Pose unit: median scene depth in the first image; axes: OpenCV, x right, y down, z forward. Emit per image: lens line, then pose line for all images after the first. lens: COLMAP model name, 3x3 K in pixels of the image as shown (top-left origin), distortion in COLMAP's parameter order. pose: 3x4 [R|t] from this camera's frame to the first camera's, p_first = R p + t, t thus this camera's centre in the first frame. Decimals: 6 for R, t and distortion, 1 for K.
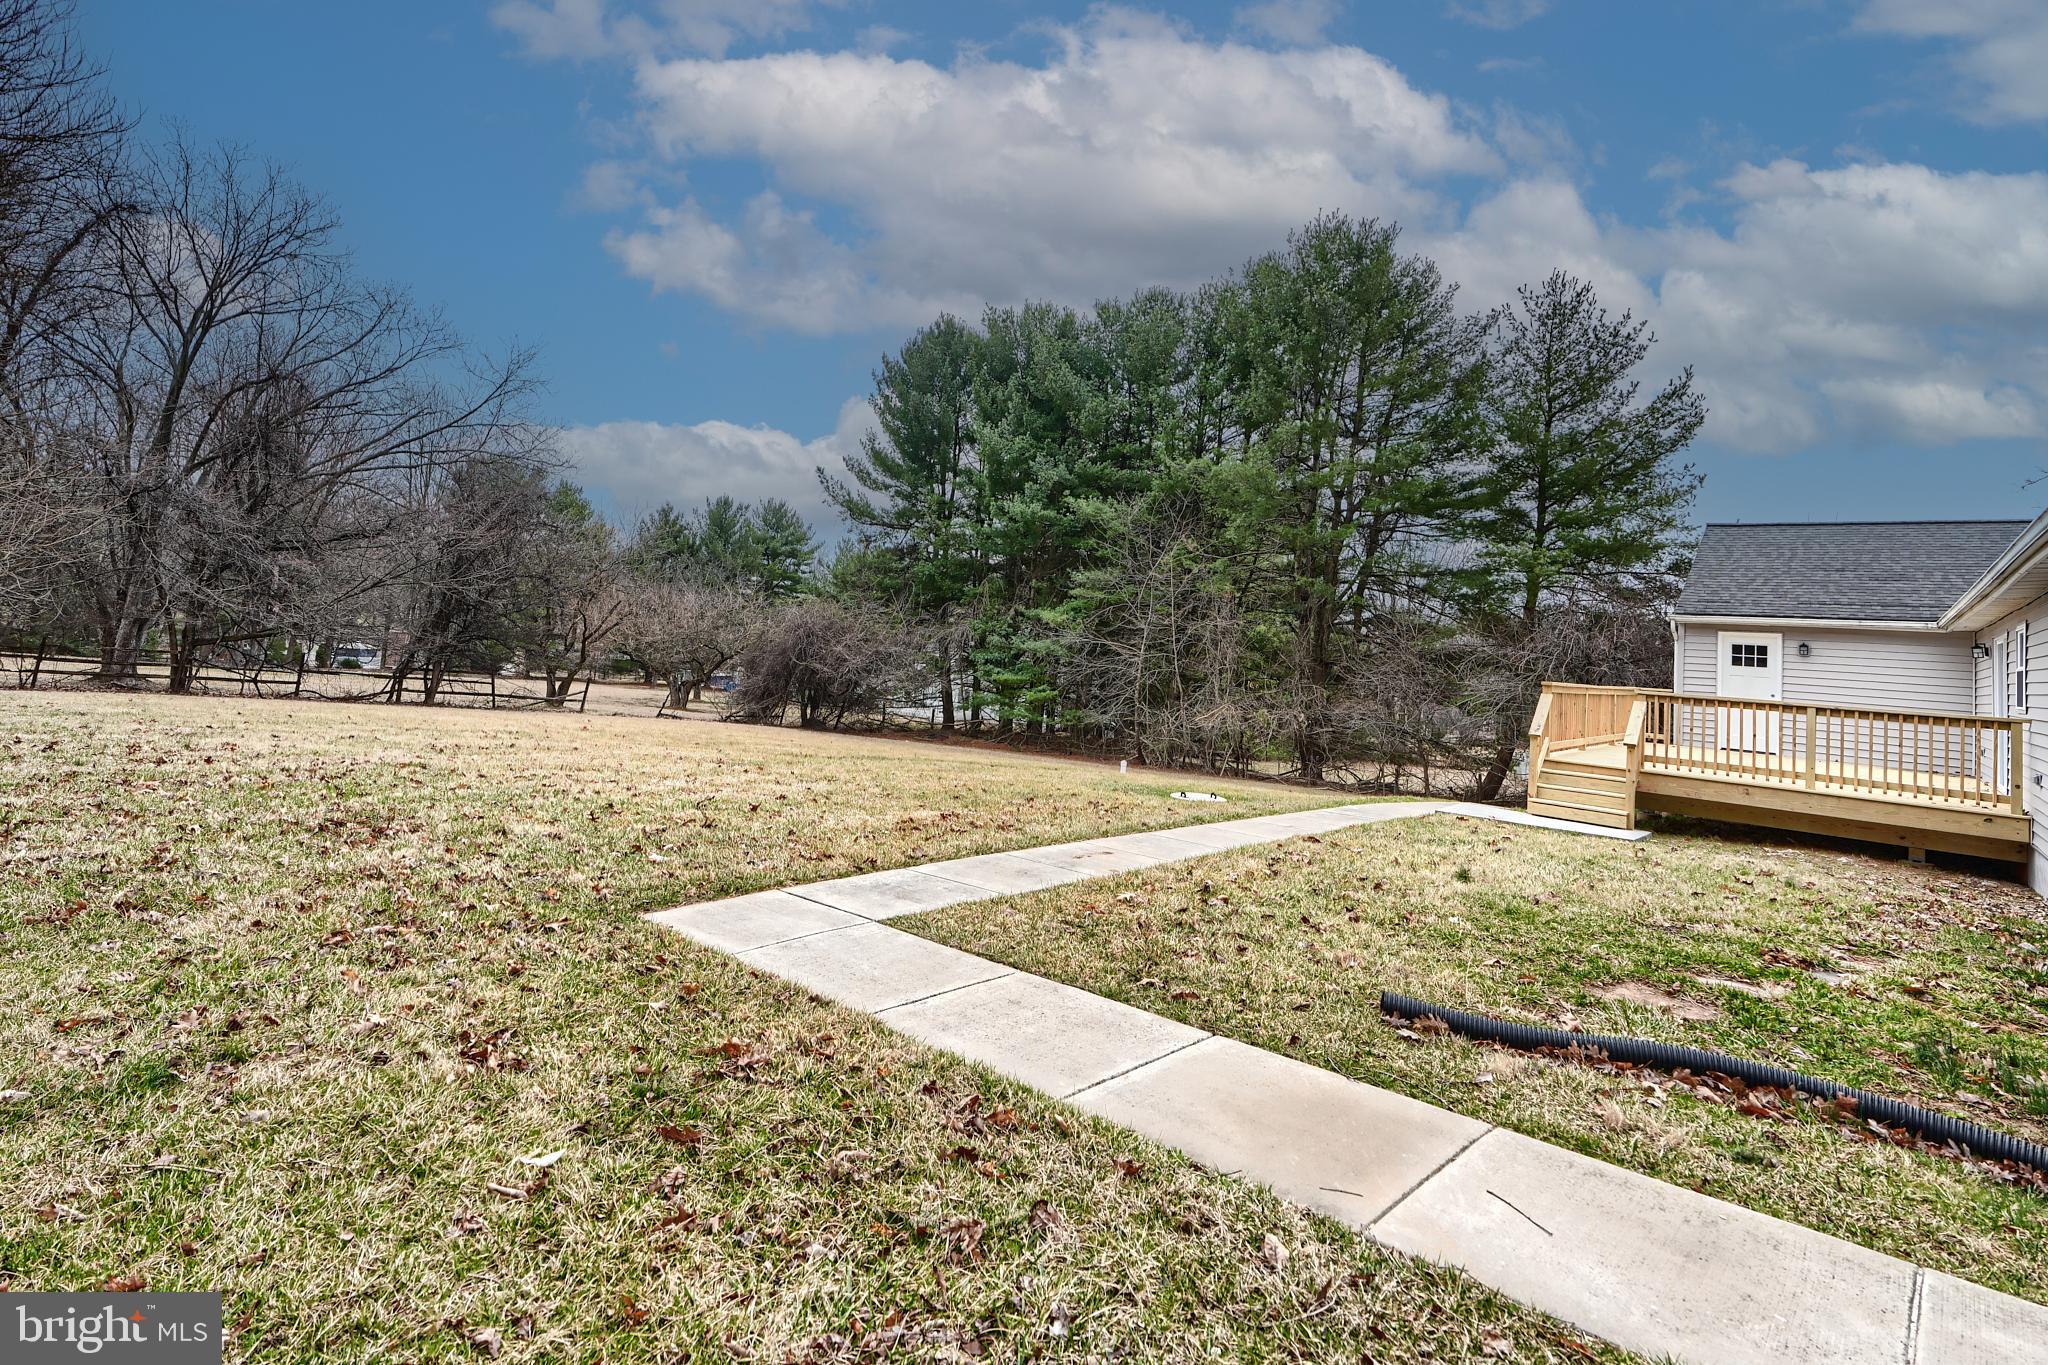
lens RADIAL K [[1004.9, 0, 1007.1], [0, 1004.9, 571.5], [0, 0, 1]] dist [-0.003051, -0.000312]
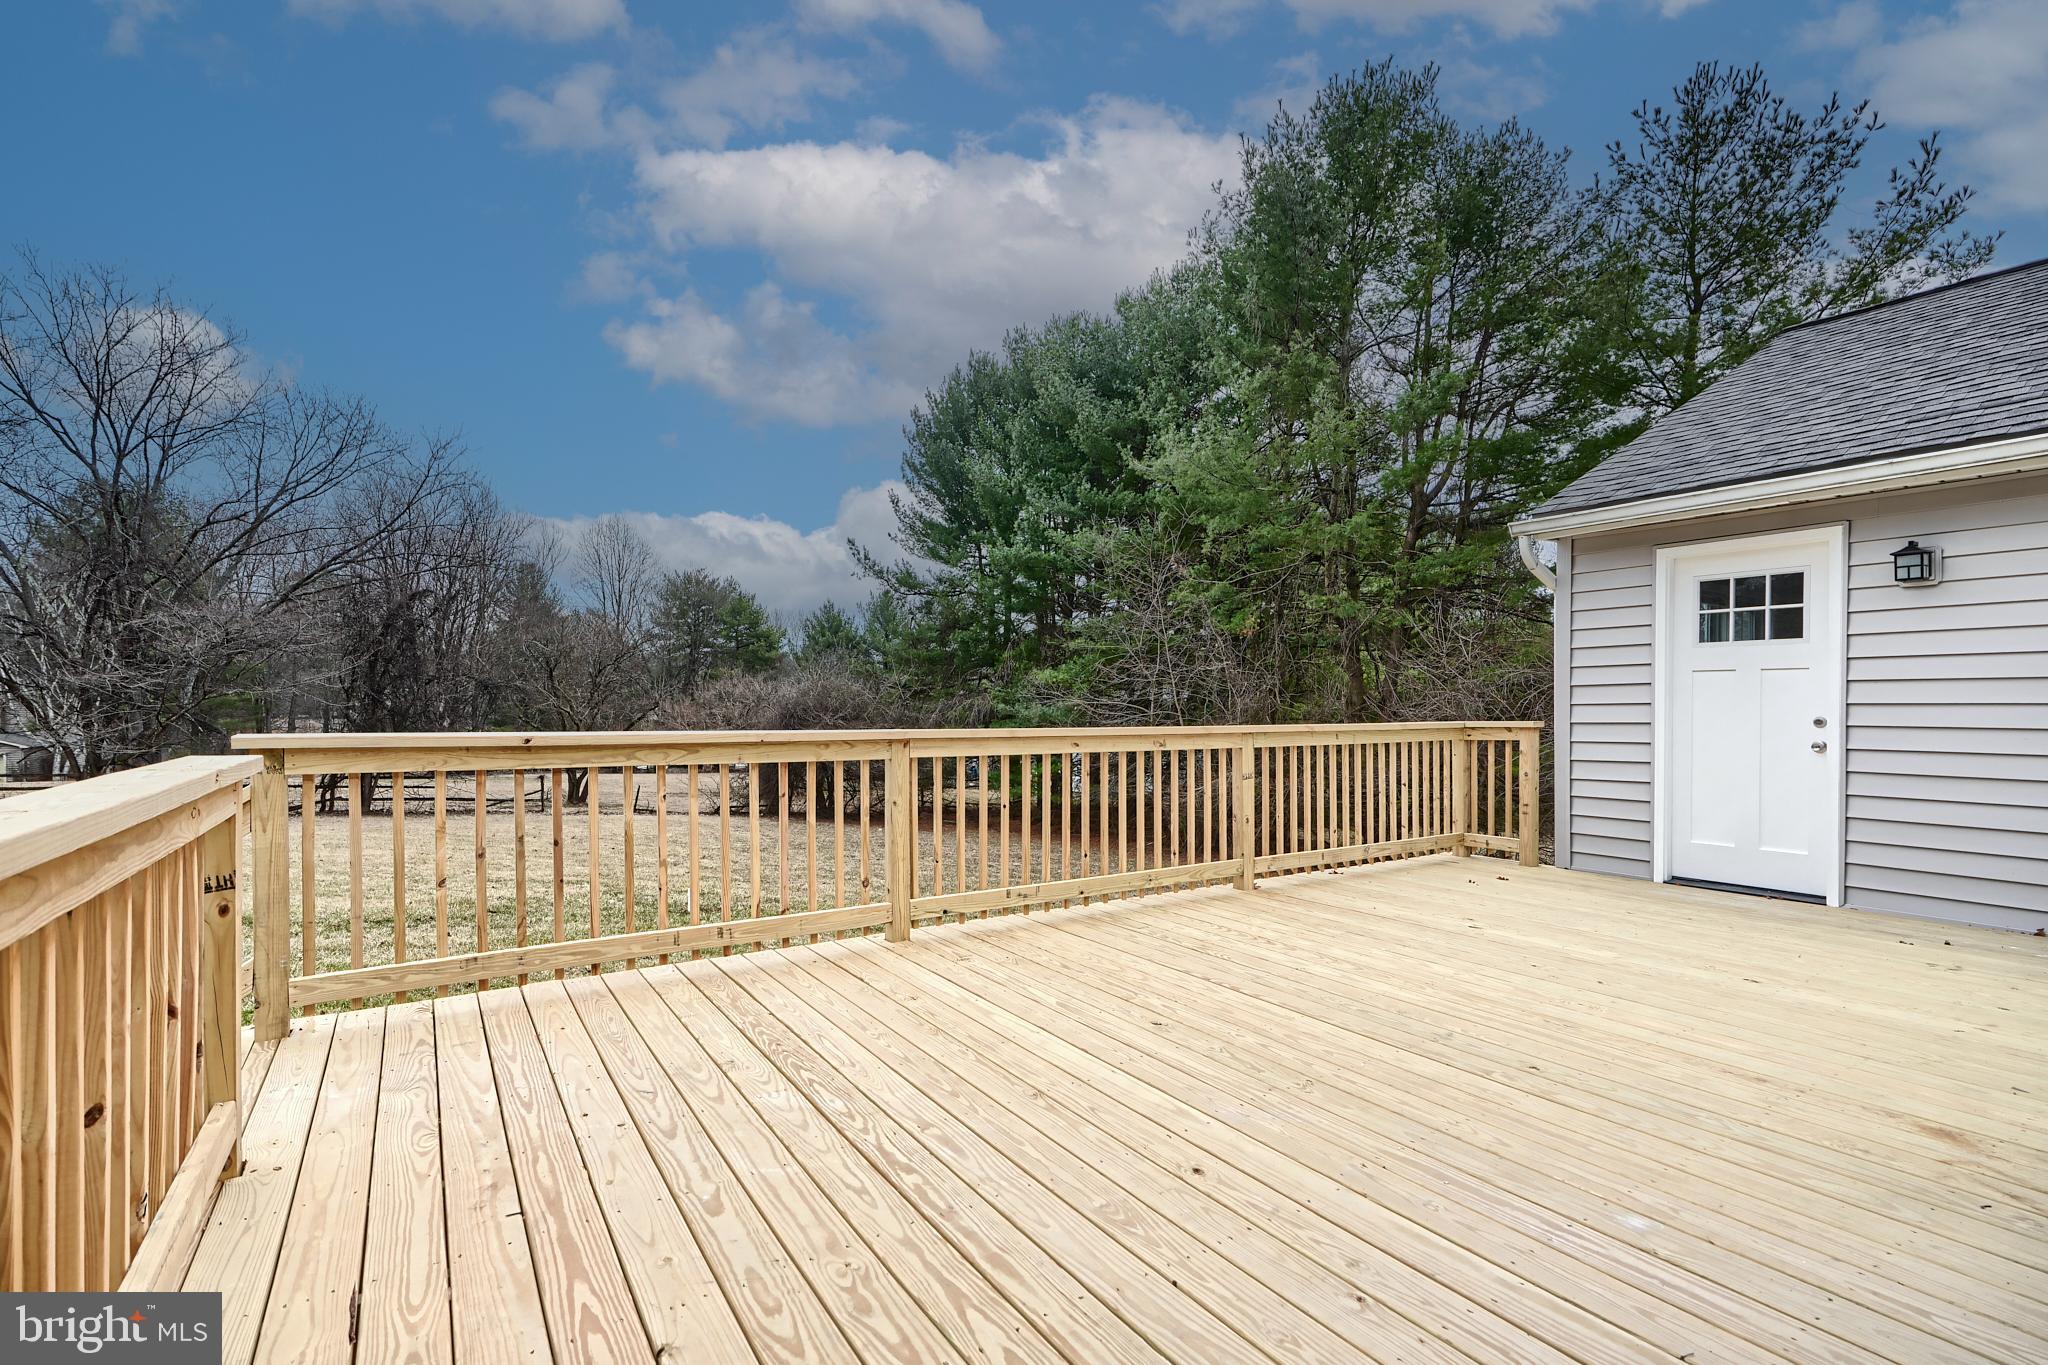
lens RADIAL K [[931.5, 0, 1024.9], [0, 931.5, 702.7], [0, 0, 1]] dist [0.000014, 0.000142]
pose [[0.956485, -0.064288, -0.284612, 0.304694], [0.077984, 0.996266, 0.037041, 0.043341], [0.281168, -0.057624, 0.957927, 0.324980]]
